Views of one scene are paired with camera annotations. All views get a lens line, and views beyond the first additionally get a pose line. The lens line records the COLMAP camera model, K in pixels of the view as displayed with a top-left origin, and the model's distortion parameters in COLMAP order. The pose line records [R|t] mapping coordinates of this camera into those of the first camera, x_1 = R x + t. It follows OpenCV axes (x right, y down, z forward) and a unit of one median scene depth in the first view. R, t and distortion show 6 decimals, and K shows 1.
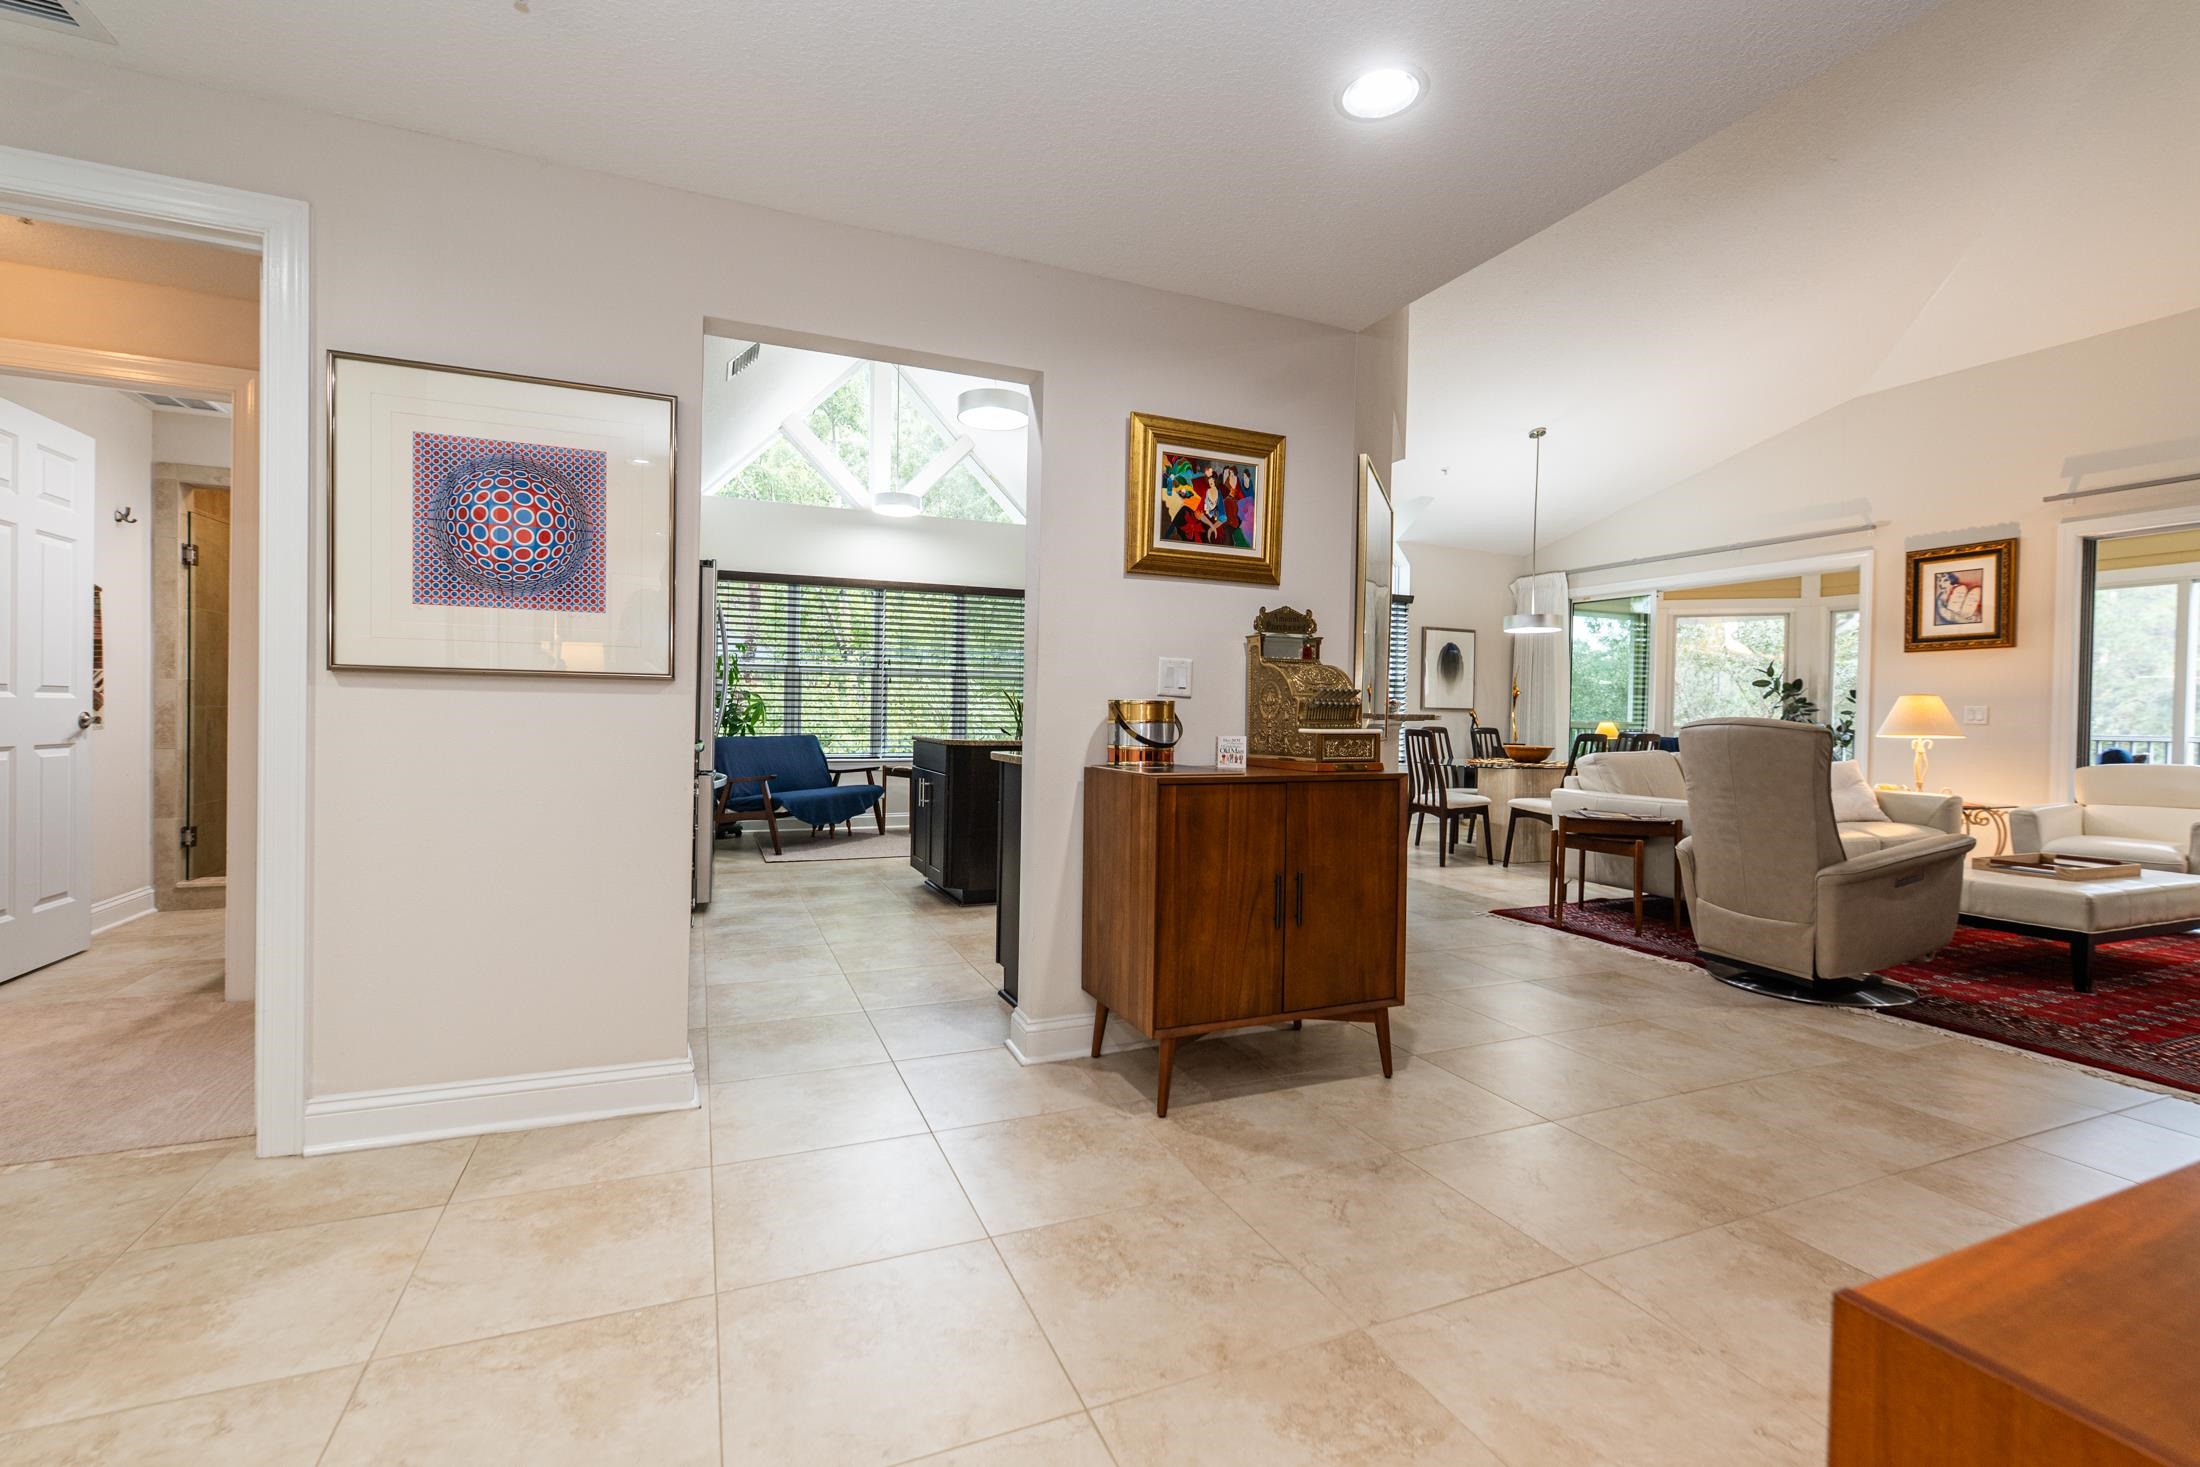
lens RADIAL K [[944.2, 0, 1096.5], [0, 944.2, 726.1], [0, 0, 1]] dist [0.001466, 0.000323]
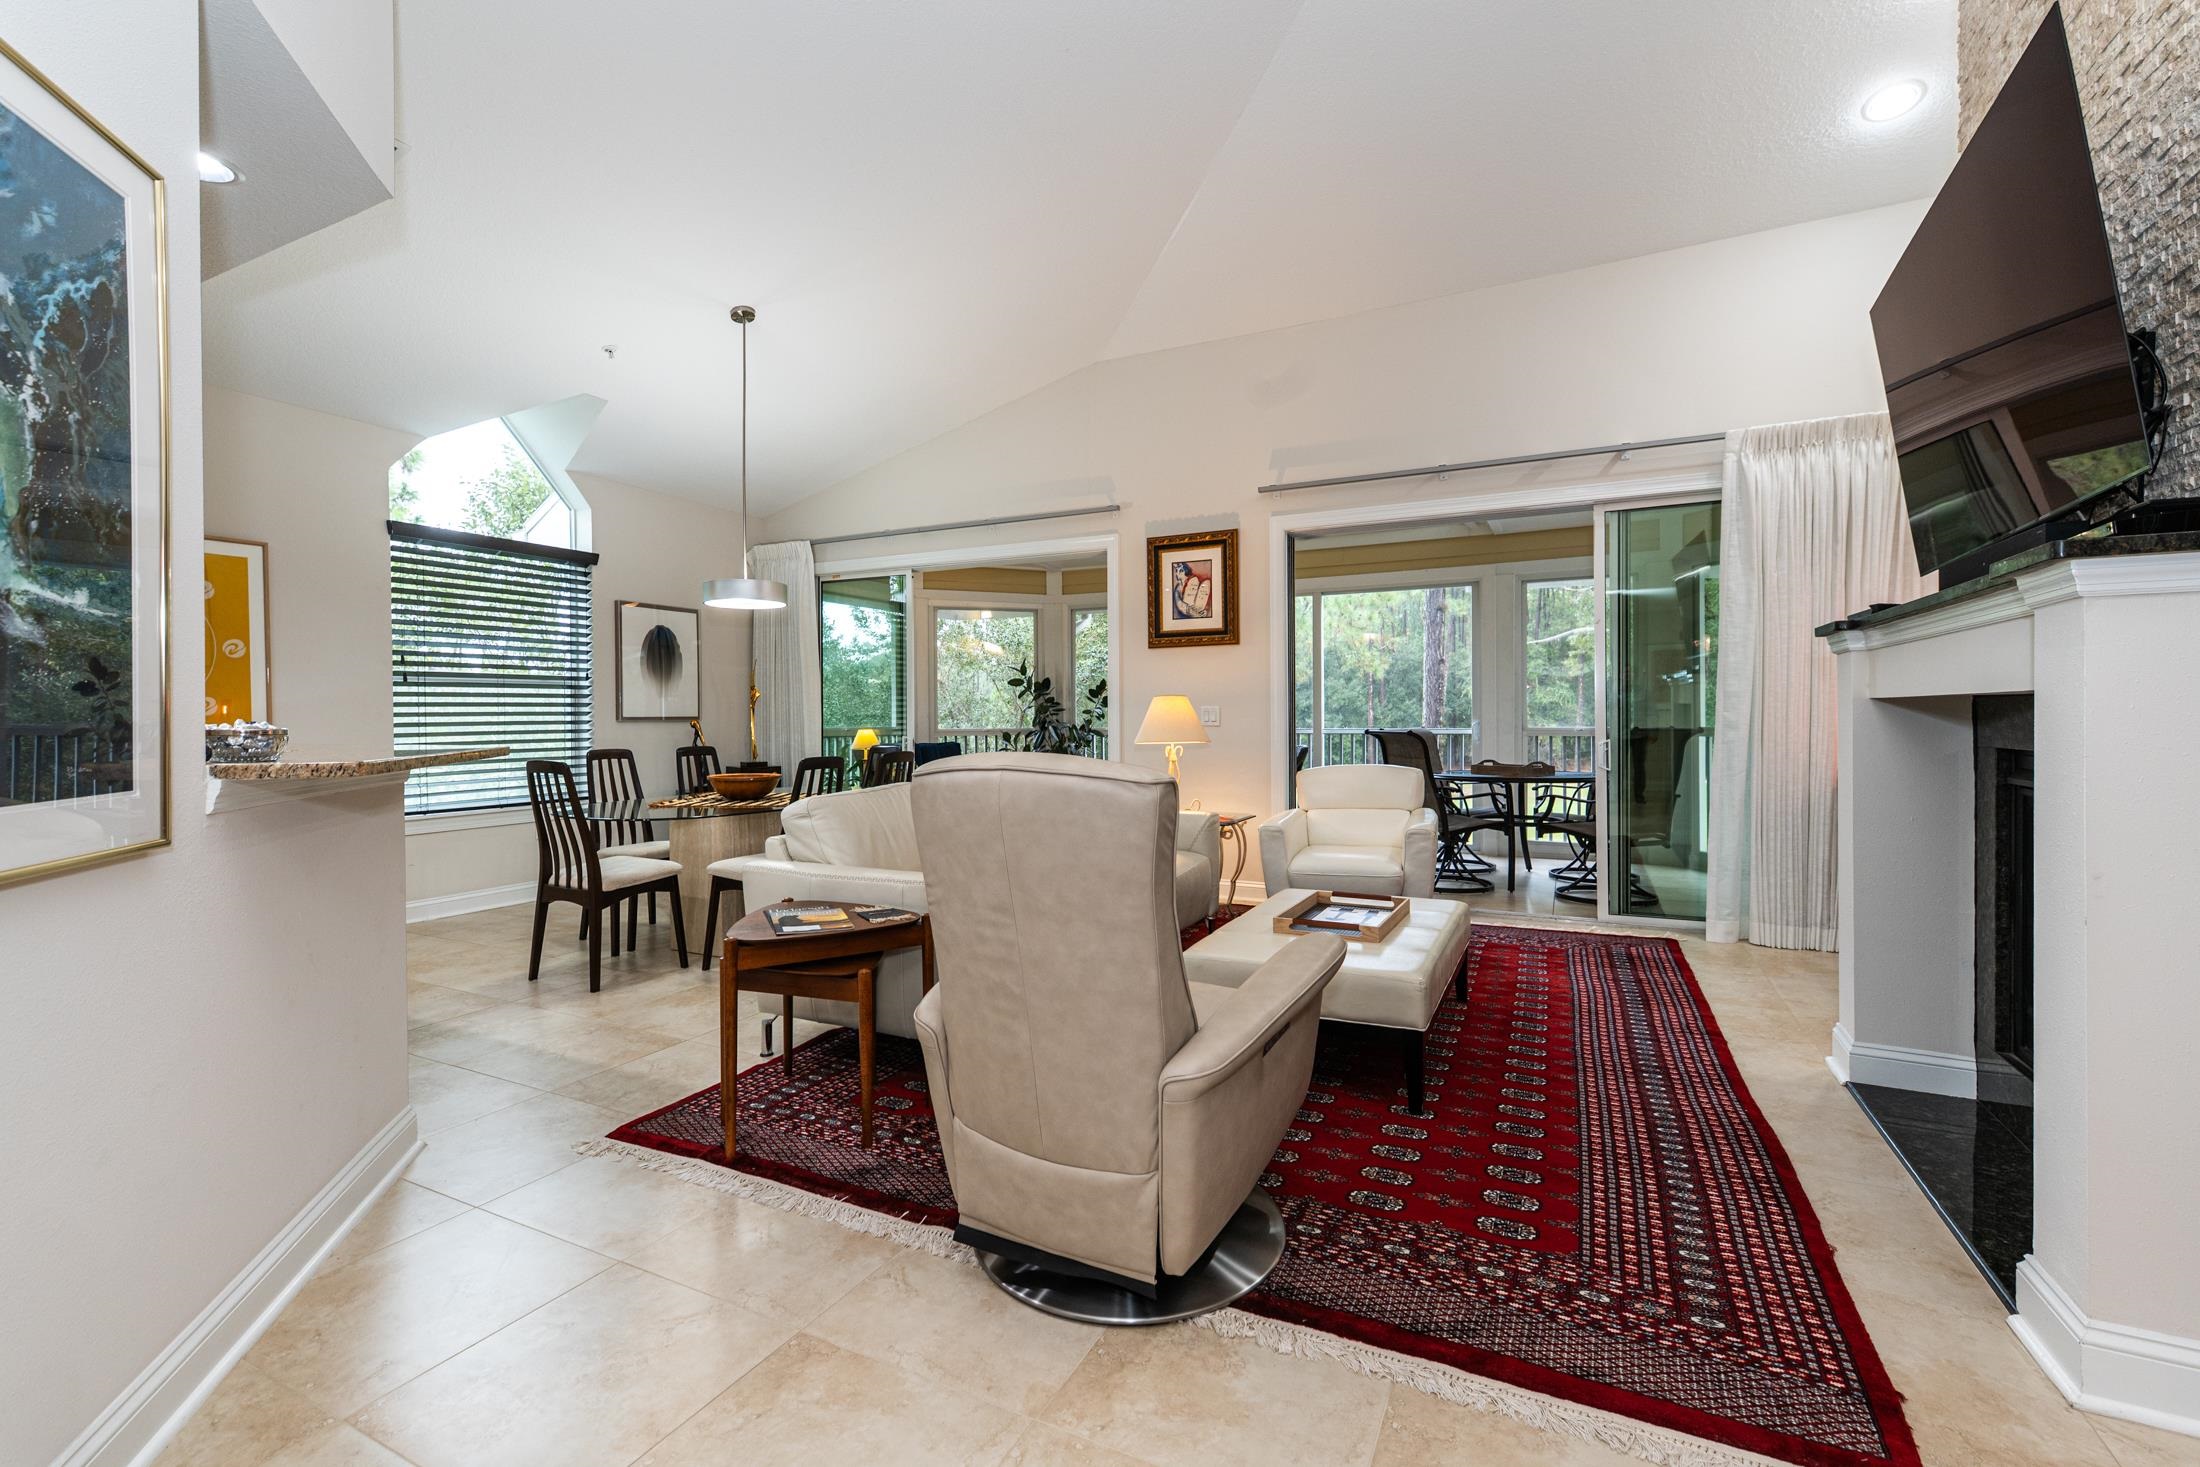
lens RADIAL K [[944.2, 0, 1096.5], [0, 944.2, 726.1], [0, 0, 1]] dist [0.001466, 0.000323]
pose [[0.760797, -0.030146, 0.648290, 0.217372], [0.029476, 0.999495, 0.011886, -0.014903], [-0.648321, 0.010066, 0.761301, 0.329966]]
